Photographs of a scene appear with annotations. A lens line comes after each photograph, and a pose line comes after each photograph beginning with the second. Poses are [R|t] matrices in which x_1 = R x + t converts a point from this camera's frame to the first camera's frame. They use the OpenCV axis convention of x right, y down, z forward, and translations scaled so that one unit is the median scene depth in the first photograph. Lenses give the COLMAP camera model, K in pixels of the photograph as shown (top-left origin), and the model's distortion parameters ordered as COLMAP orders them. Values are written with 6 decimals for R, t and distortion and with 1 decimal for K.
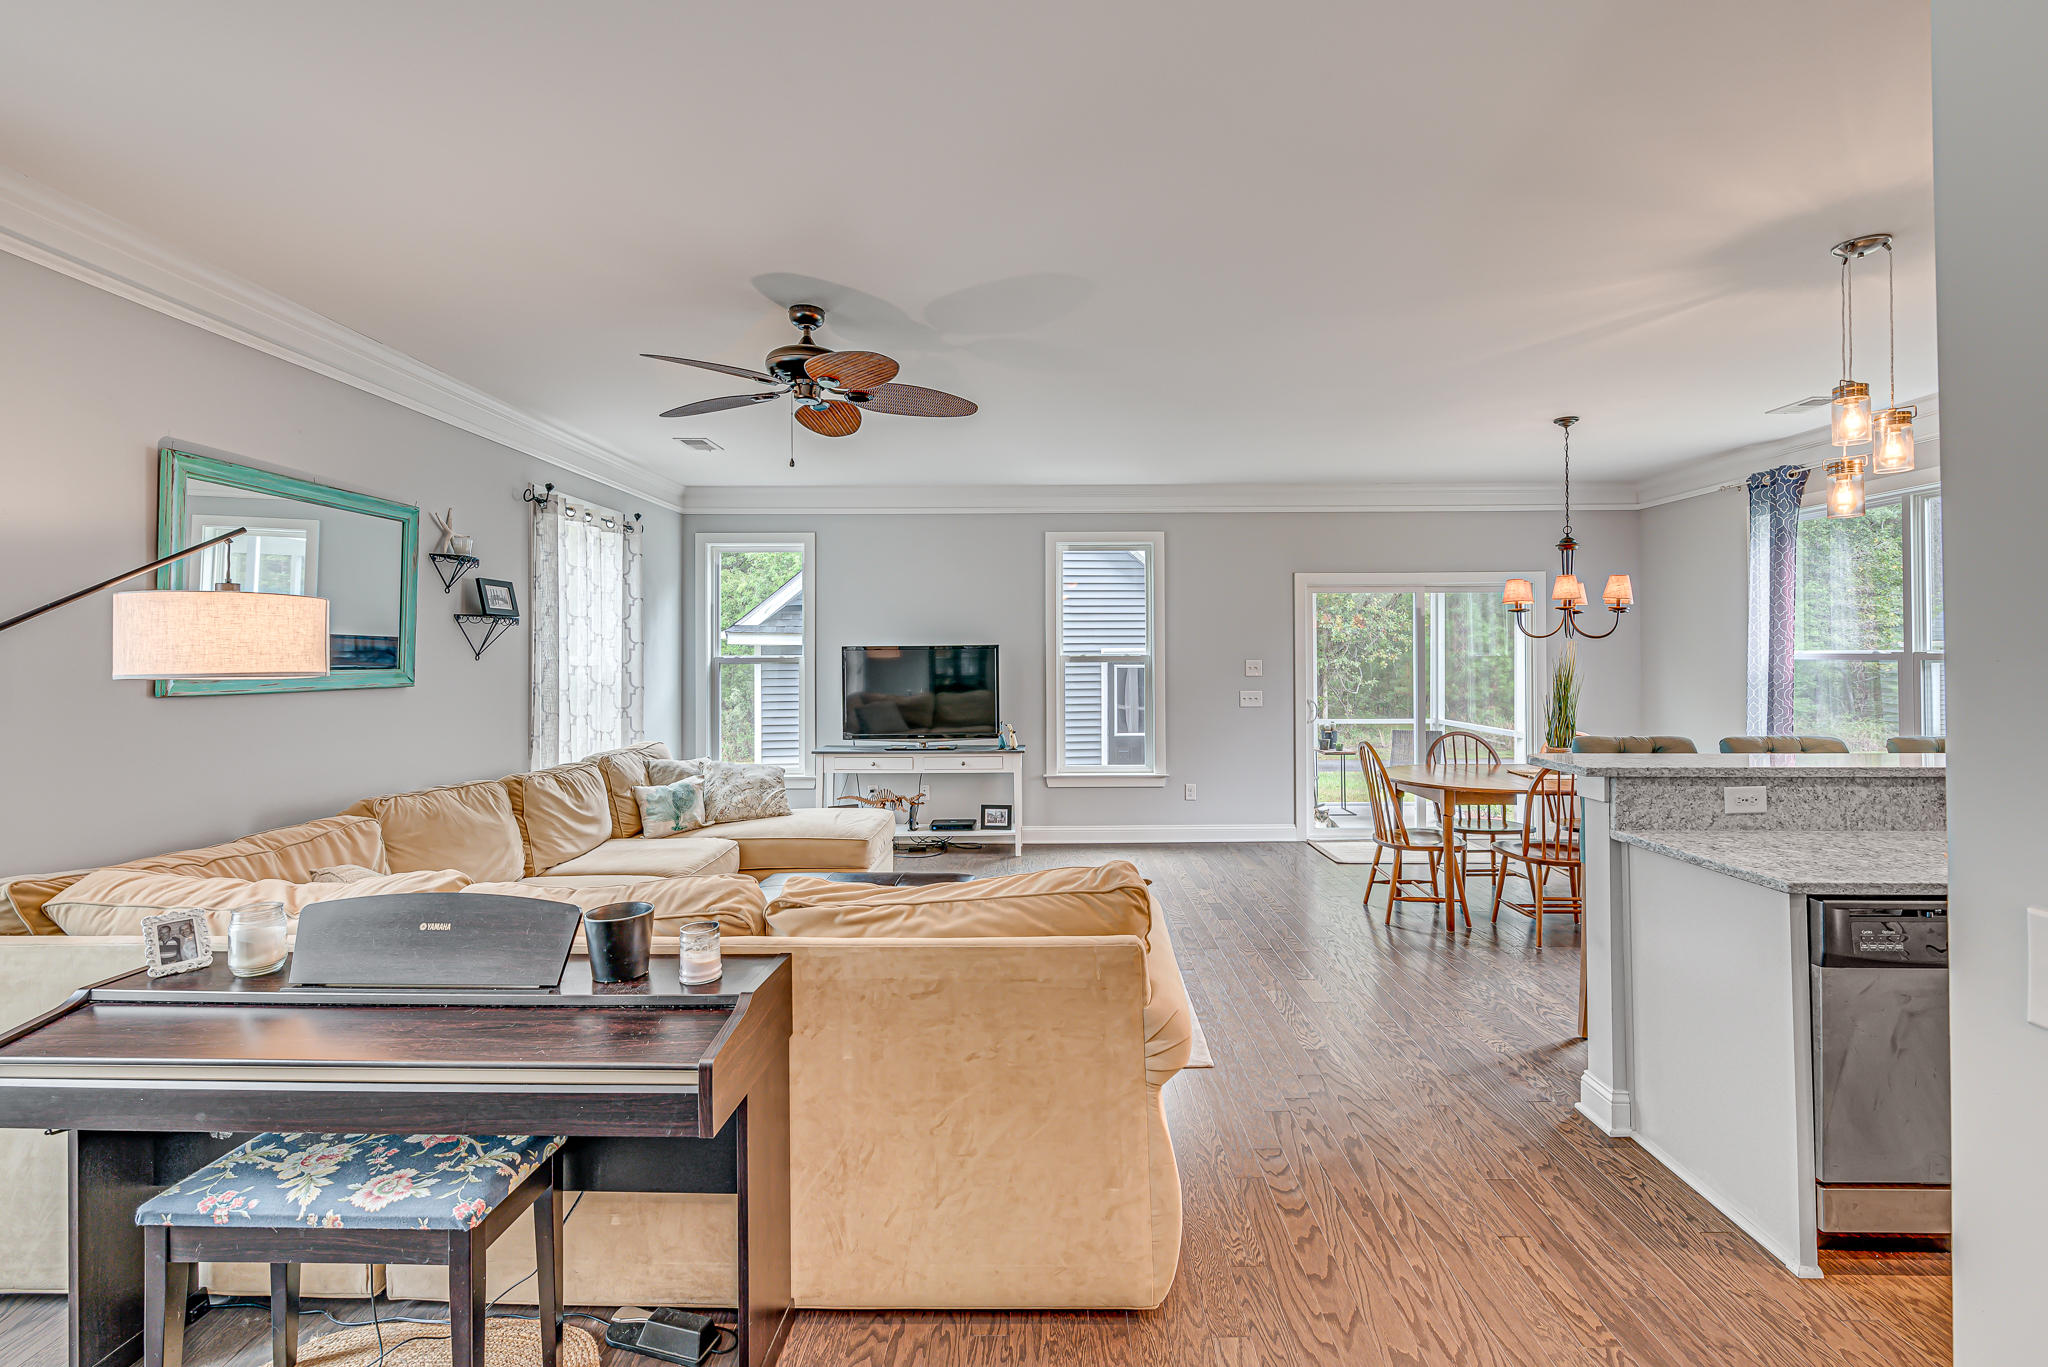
lens RADIAL K [[895.2, 0, 1047.8], [0, 895.2, 647.7], [0, 0, 1]] dist [-0.004353, -0.000326]
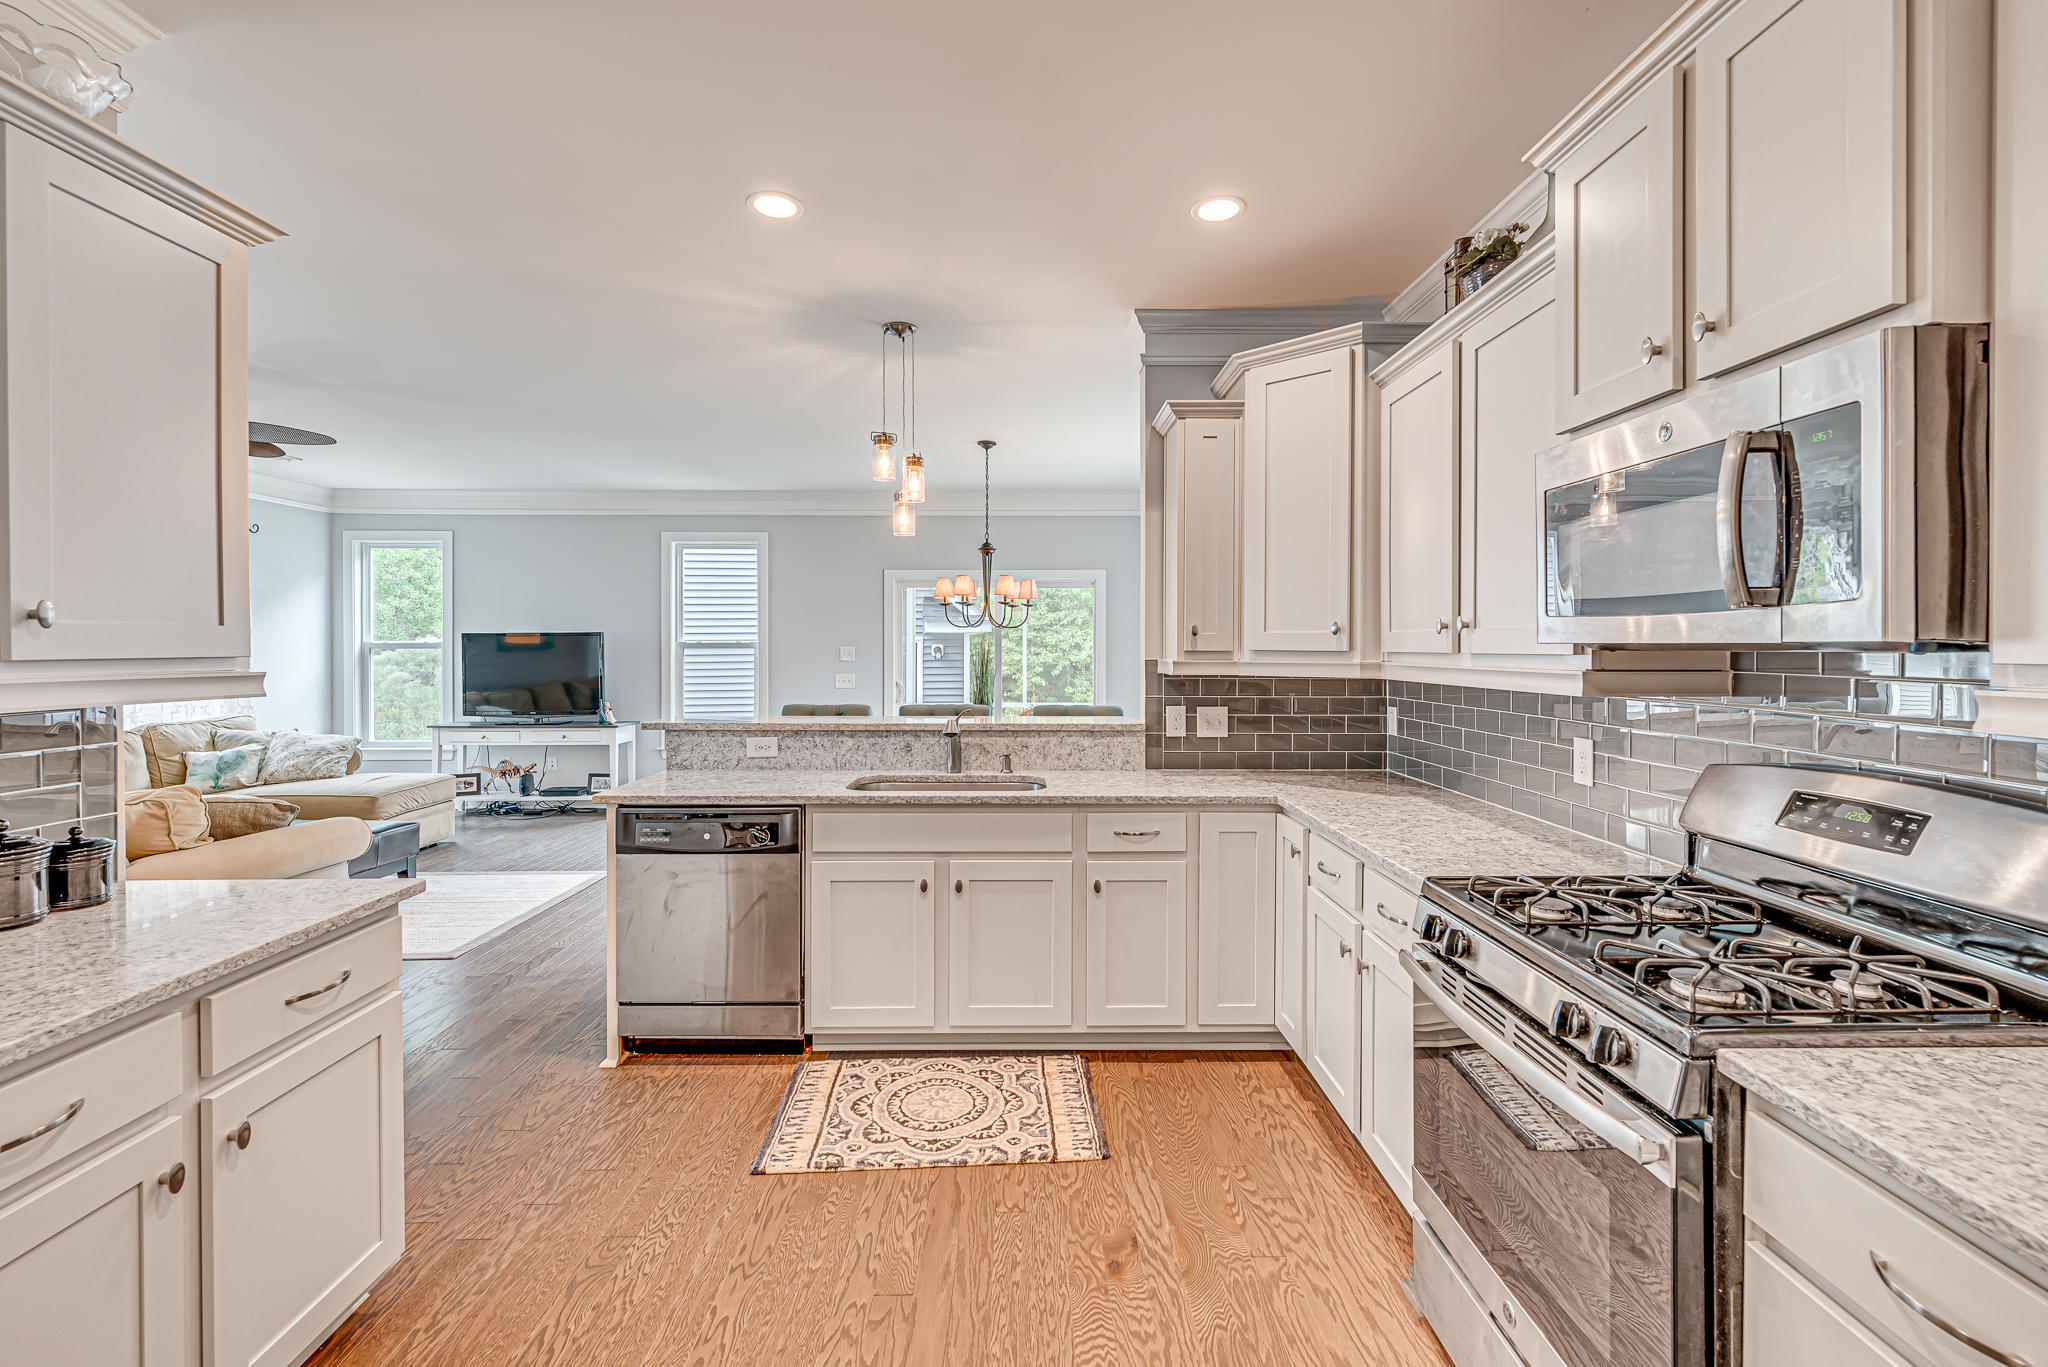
lens RADIAL K [[895.2, 0, 1047.8], [0, 895.2, 647.7], [0, 0, 1]] dist [-0.004353, -0.000326]
pose [[0.999537, 0.004045, 0.030142, 0.613032], [-0.004385, 0.999927, 0.011231, 0.001793], [-0.030095, -0.011358, 0.999483, -0.187895]]
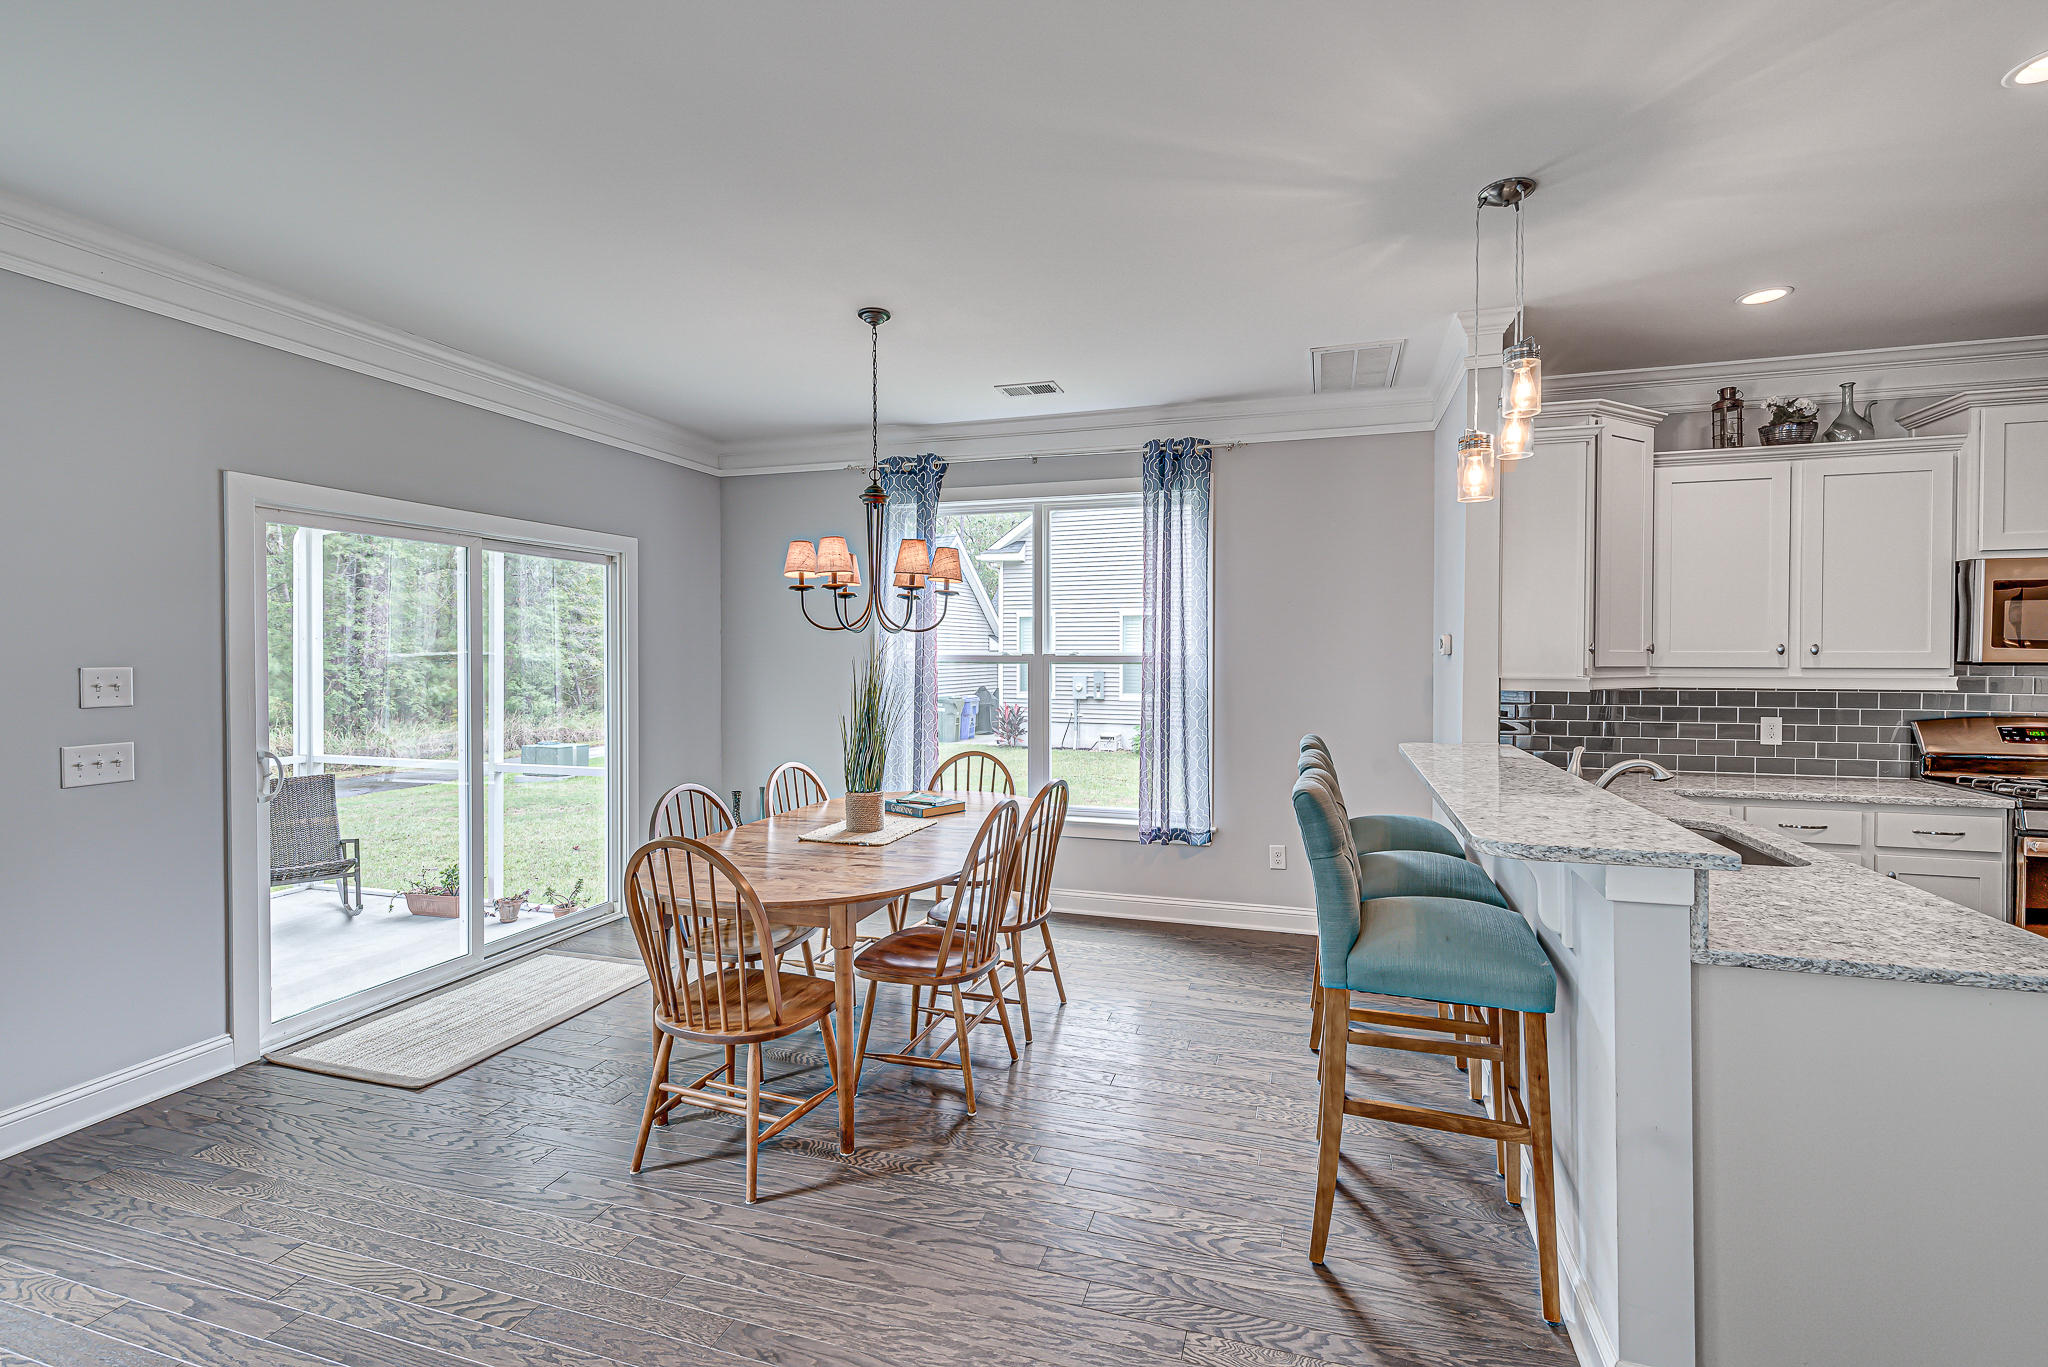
lens RADIAL K [[894.9, 0, 1033.0], [0, 894.9, 668.7], [0, 0, 1]] dist [0.004317, 0.000063]
pose [[0.299816, -0.013297, 0.953904, -0.041579], [-0.010406, 0.999798, 0.017207, 0.003909], [-0.953940, -0.015086, 0.299617, 0.657264]]
